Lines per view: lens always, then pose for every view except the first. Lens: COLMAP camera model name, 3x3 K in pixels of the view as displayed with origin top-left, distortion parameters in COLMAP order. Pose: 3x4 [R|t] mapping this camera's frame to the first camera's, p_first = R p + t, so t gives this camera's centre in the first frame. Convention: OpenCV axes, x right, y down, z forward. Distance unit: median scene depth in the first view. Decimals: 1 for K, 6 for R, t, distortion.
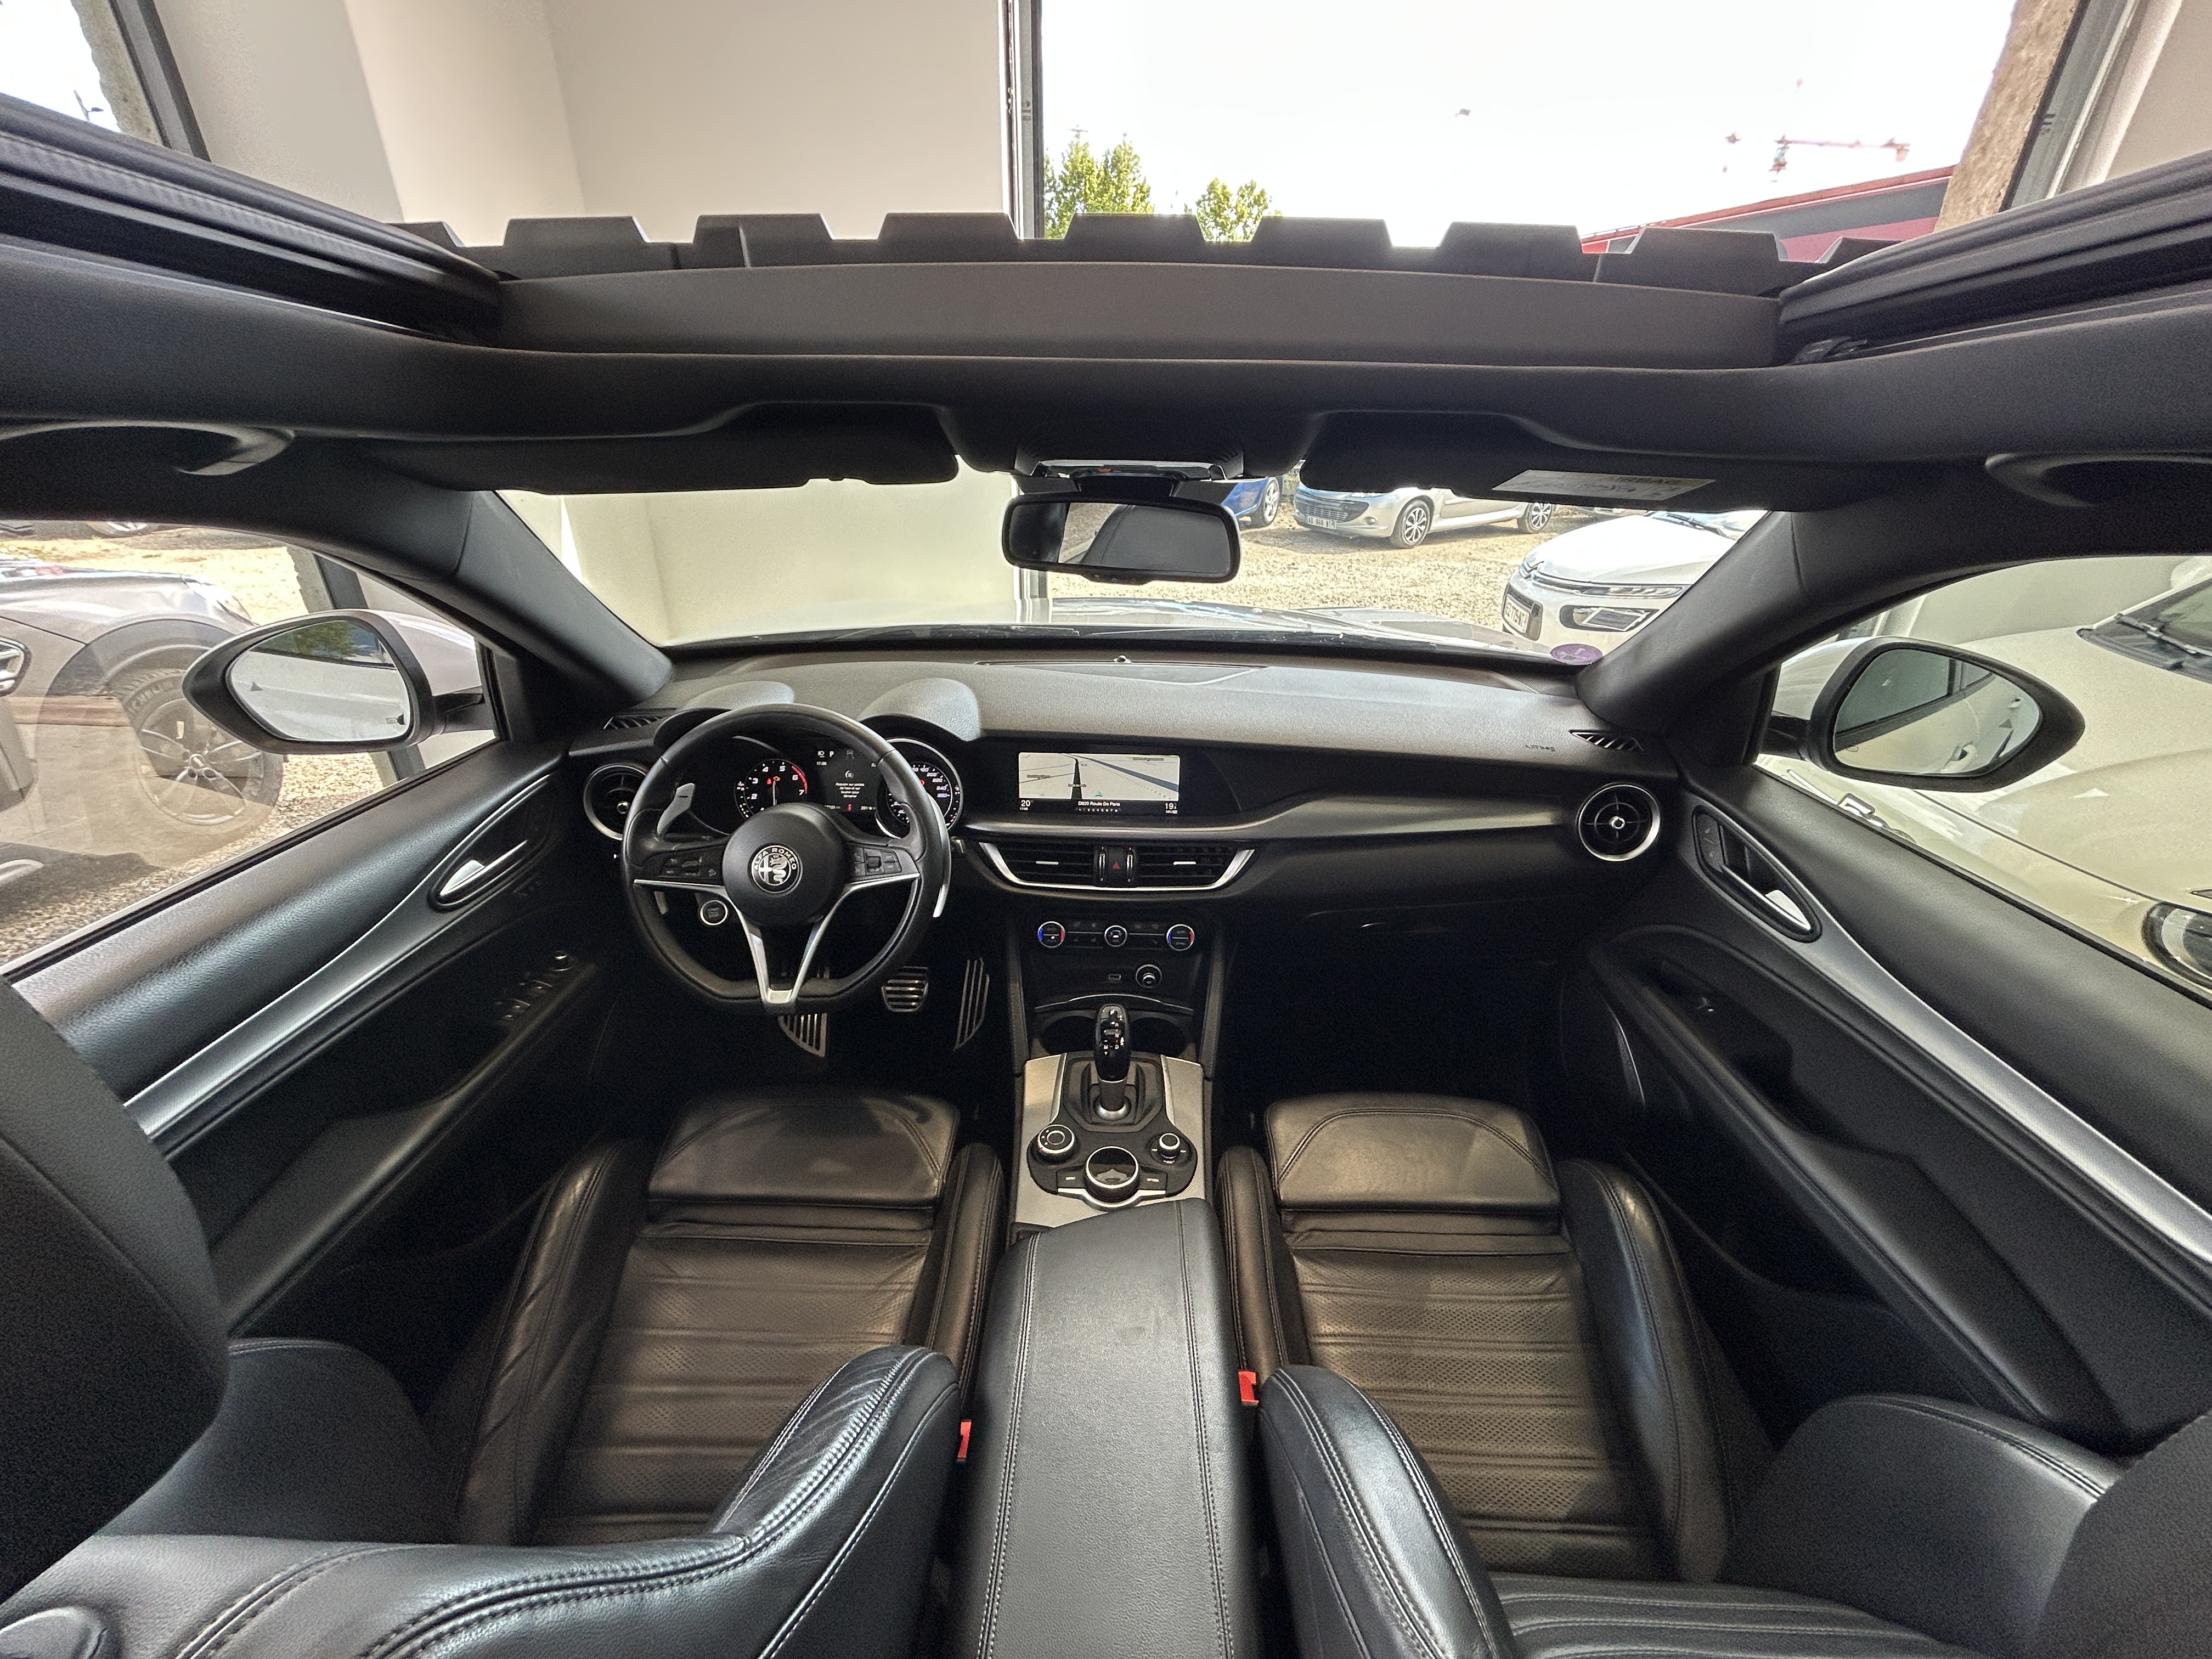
lens RADIAL K [[881.5, 0, 1107.0], [0, 881.5, 829.4], [0, 0, 1]] dist [0.000344, -0.000146]
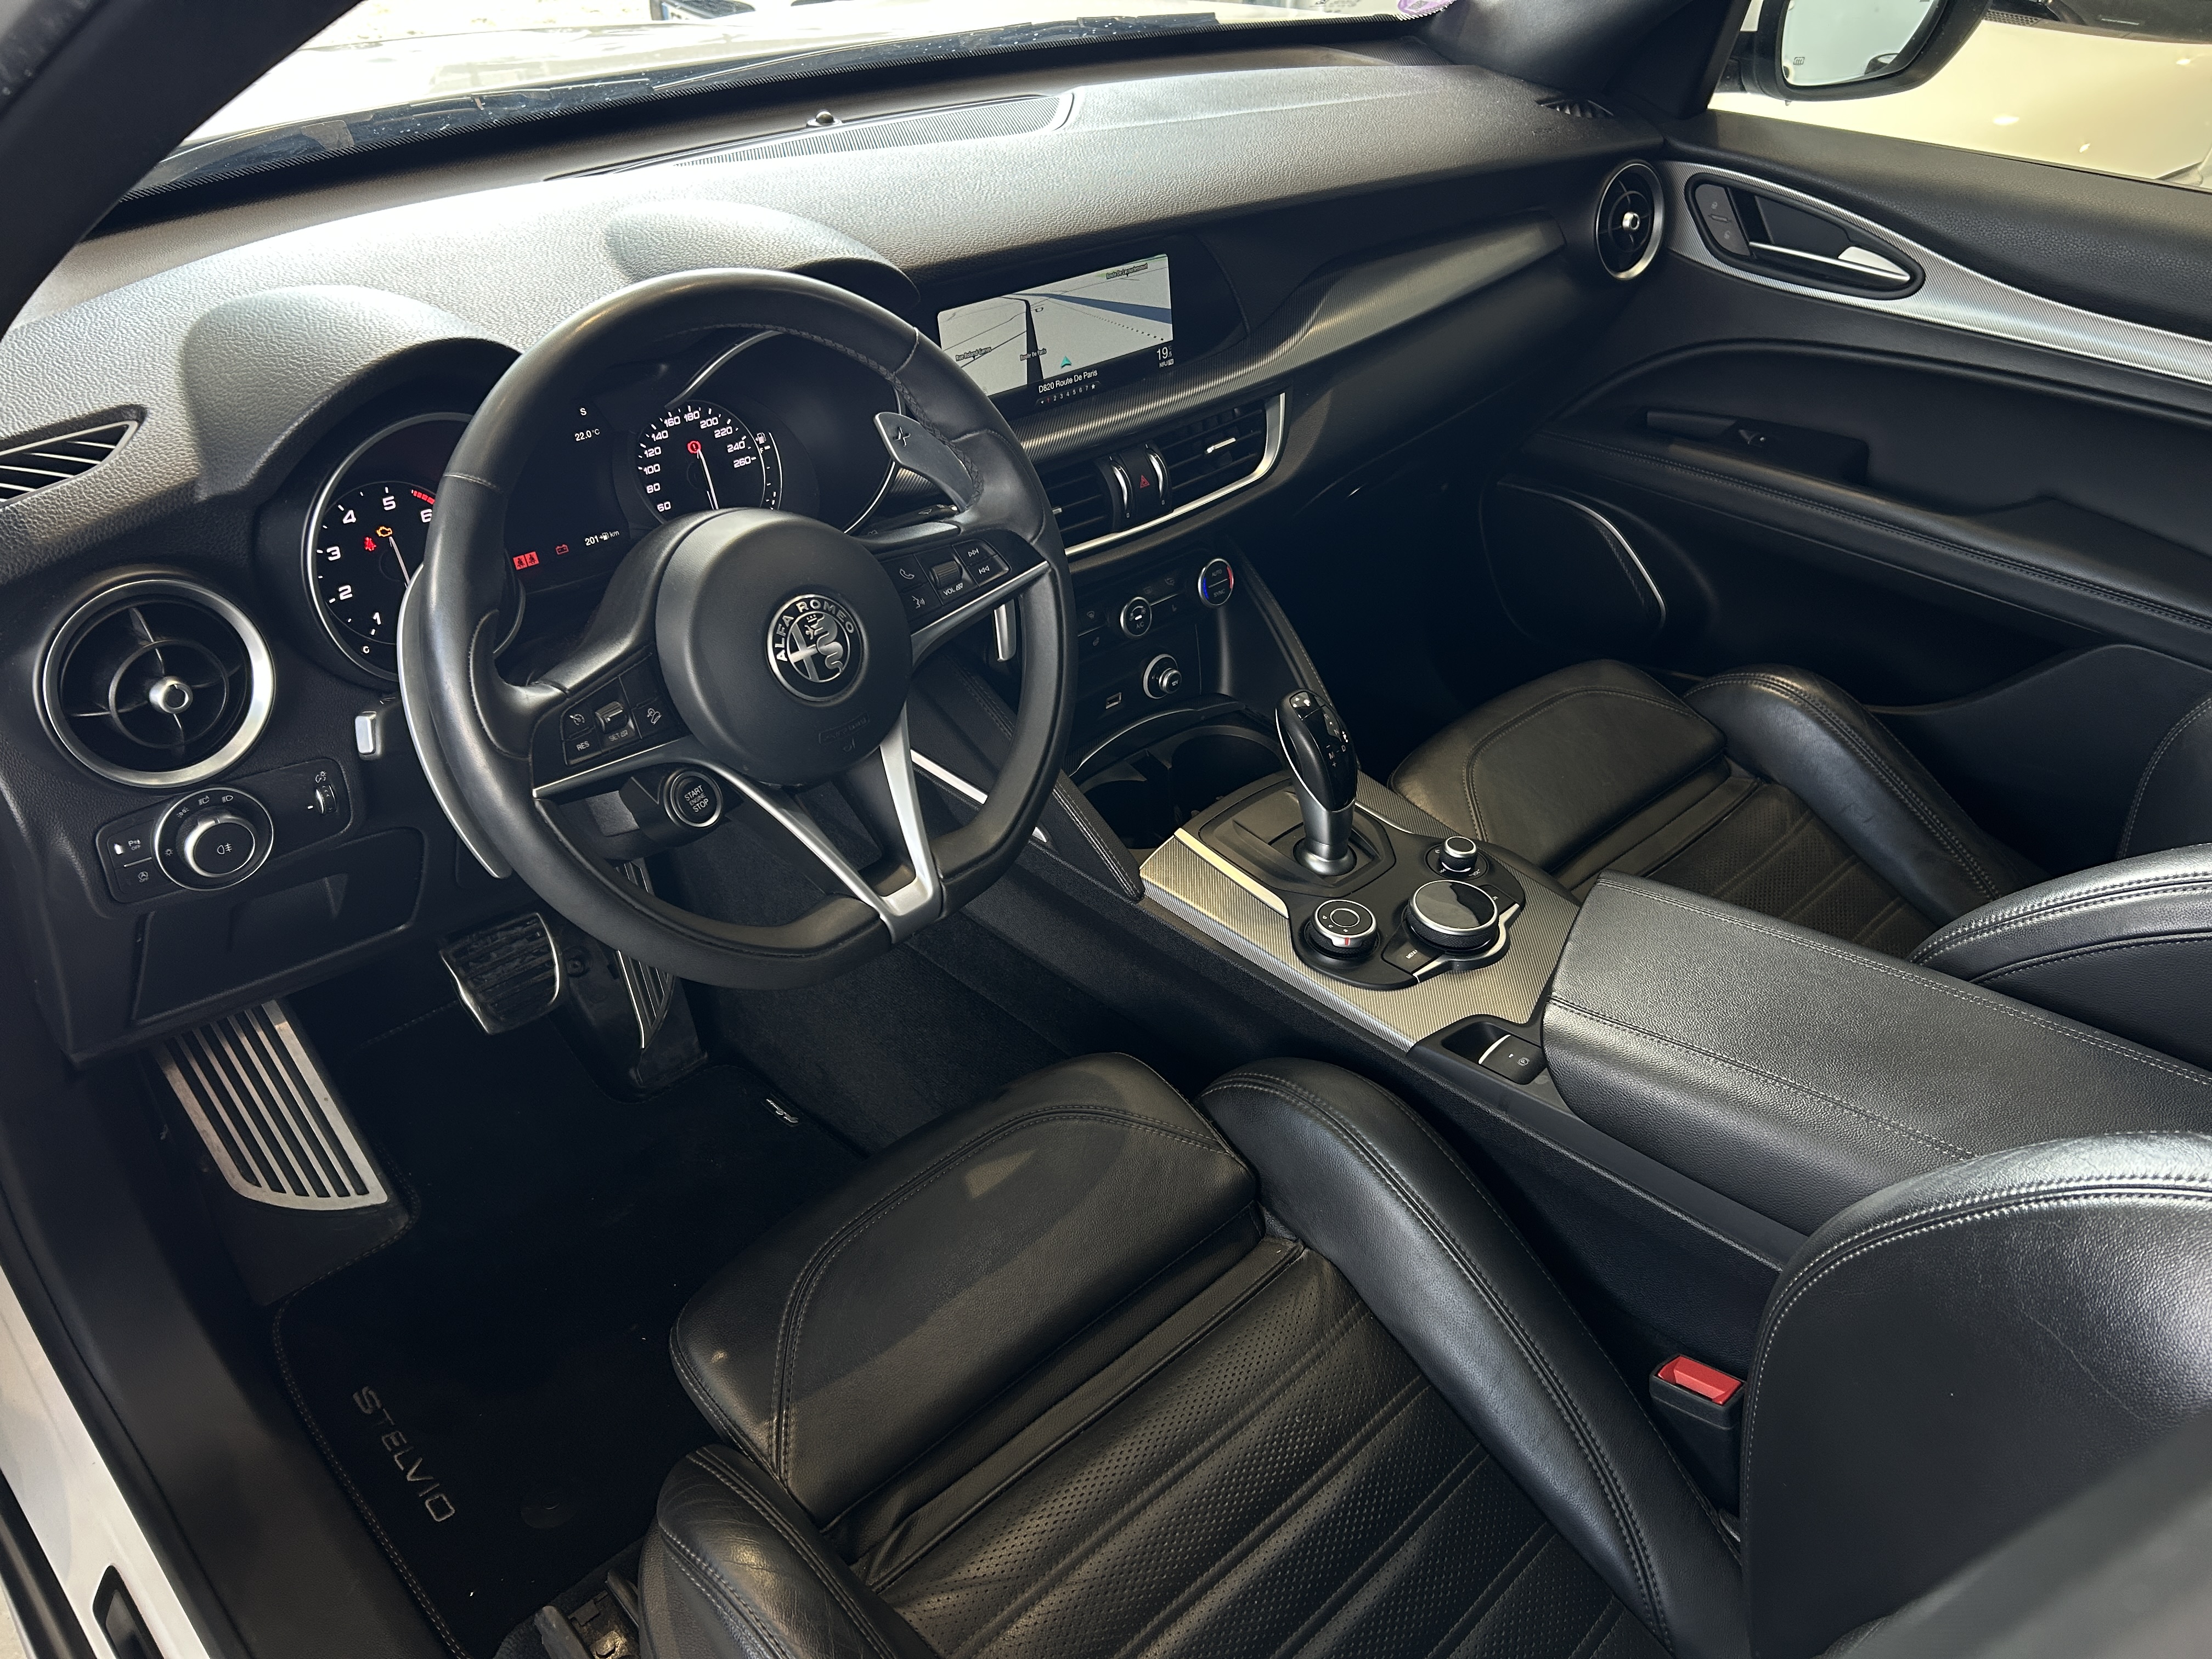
lens RADIAL K [[1665.9, 0, 1108.8], [0, 1665.9, 833.4], [0, 0, 1]] dist [0.035379, -0.043801]
pose [[0.708924, -0.400854, 0.580295, -0.689676], [0.287117, 0.915545, 0.281677, -0.055951], [-0.644197, -0.033075, 0.764144, 0.209087]]
